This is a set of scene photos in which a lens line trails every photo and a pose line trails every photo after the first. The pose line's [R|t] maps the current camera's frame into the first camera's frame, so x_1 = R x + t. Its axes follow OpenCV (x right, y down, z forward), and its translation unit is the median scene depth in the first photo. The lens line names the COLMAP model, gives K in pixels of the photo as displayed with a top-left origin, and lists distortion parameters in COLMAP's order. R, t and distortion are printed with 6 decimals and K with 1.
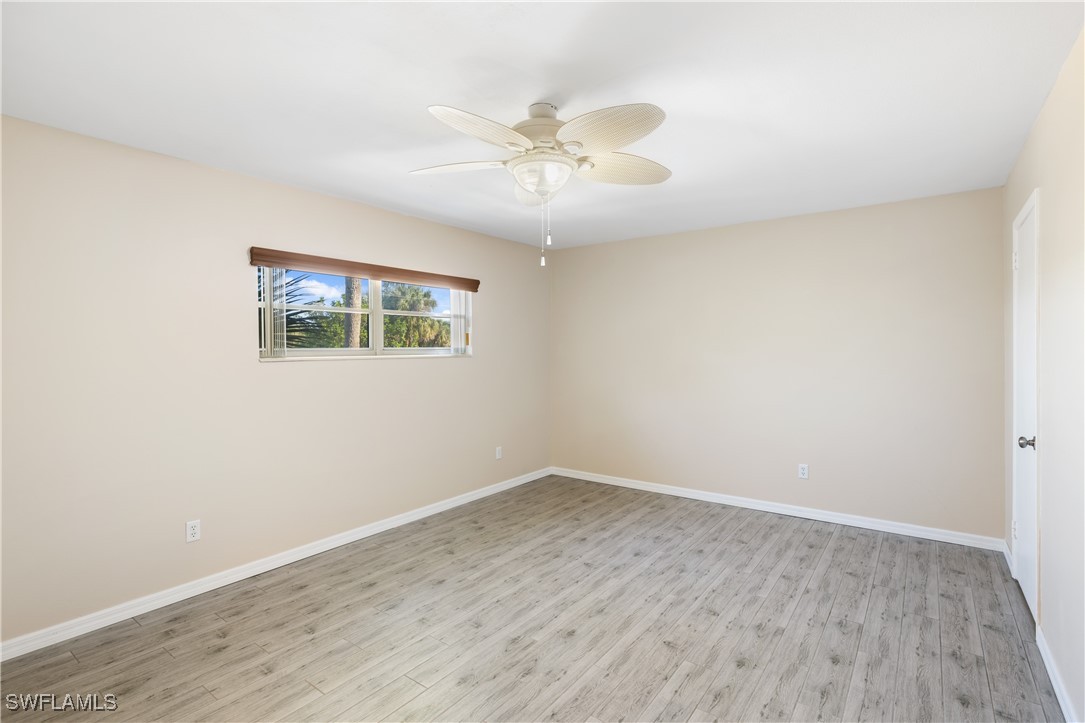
lens RADIAL K [[504.1, 0, 541.0], [0, 504.1, 381.6], [0, 0, 1]] dist [-0.000926, 0.000121]
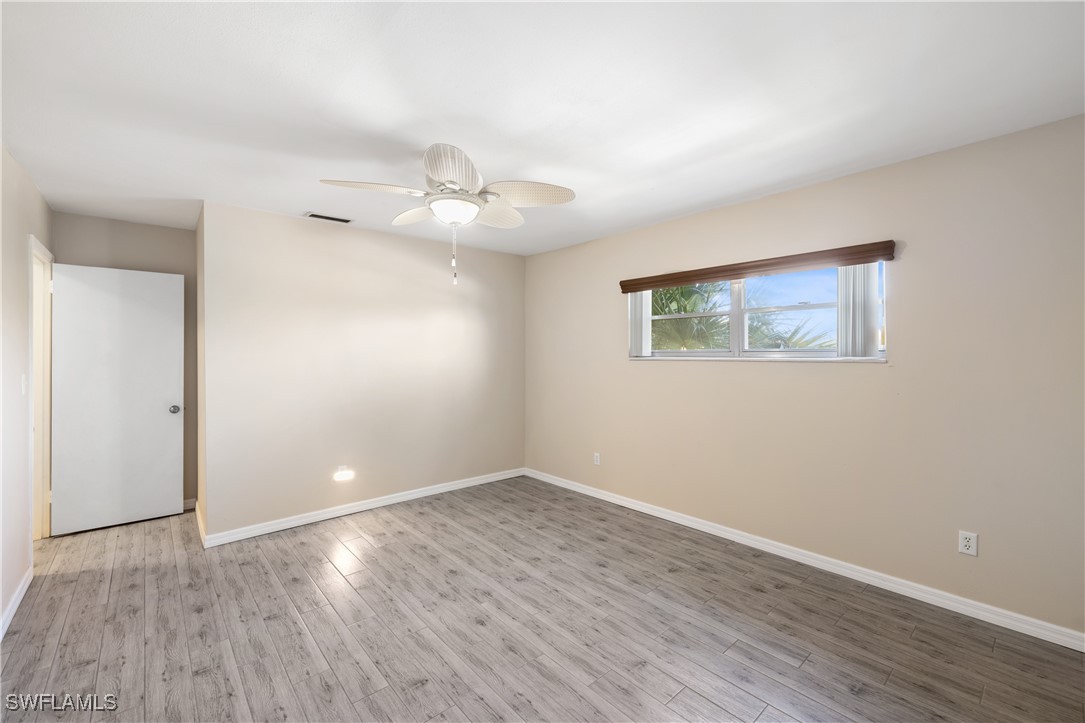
lens RADIAL K [[452.6, 0, 544.5], [0, 452.6, 352.1], [0, 0, 1]] dist [-0.001334, 0.000318]
pose [[-0.194764, 0.003716, -0.980843, 0.784105], [-0.060442, 0.998047, 0.015783, -0.066517], [0.978986, 0.062358, -0.194159, 1.055301]]
